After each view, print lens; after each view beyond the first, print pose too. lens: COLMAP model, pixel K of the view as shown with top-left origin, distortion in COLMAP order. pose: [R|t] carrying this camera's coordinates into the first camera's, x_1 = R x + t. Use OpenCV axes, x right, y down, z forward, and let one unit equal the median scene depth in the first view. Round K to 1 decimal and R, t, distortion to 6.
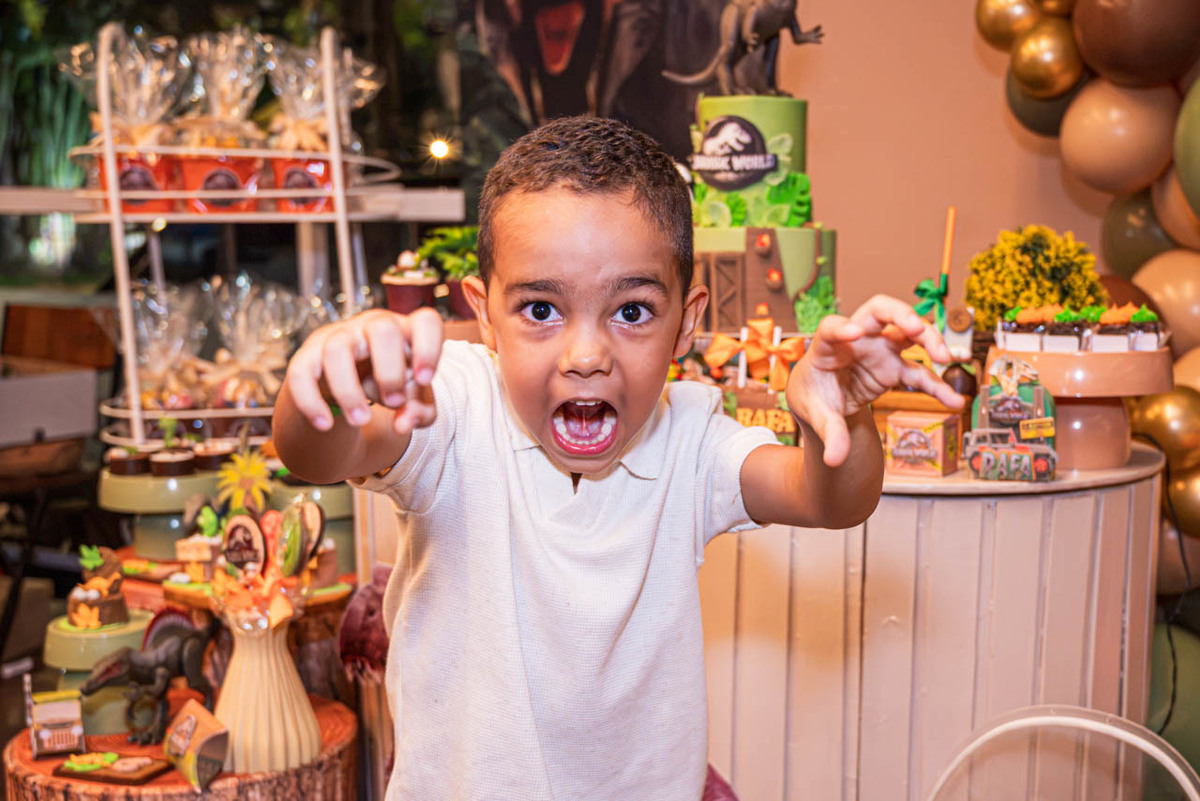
lens RADIAL K [[1603.1, 0, 736.2], [0, 1603.1, 482.5], [0, 0, 1]] dist [0.008286, -0.000462]
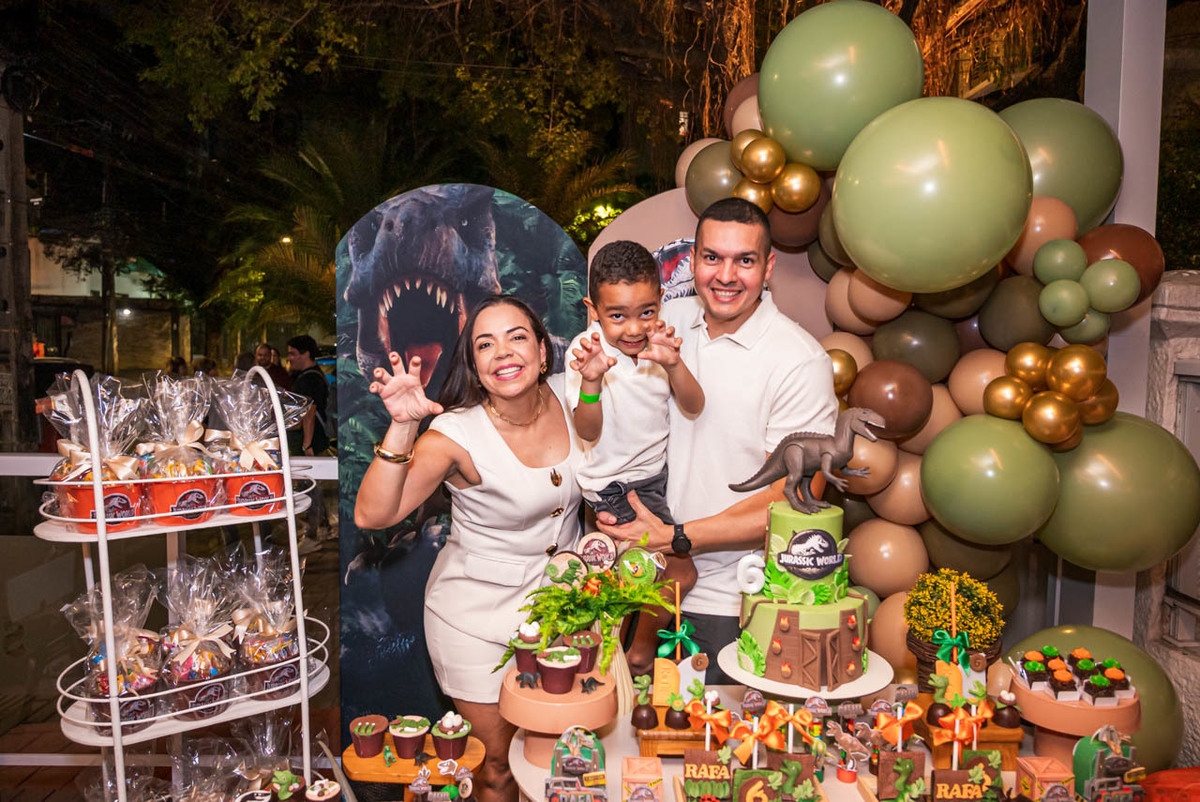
lens RADIAL K [[861.1, 0, 605.2], [0, 861.1, 376.5], [0, 0, 1]] dist [-0.009174, 0.001710]
pose [[0.889782, -0.024944, 0.455704, -0.516062], [0.069353, 0.994299, -0.080991, -0.314772], [-0.451085, 0.103669, 0.886439, 0.388503]]
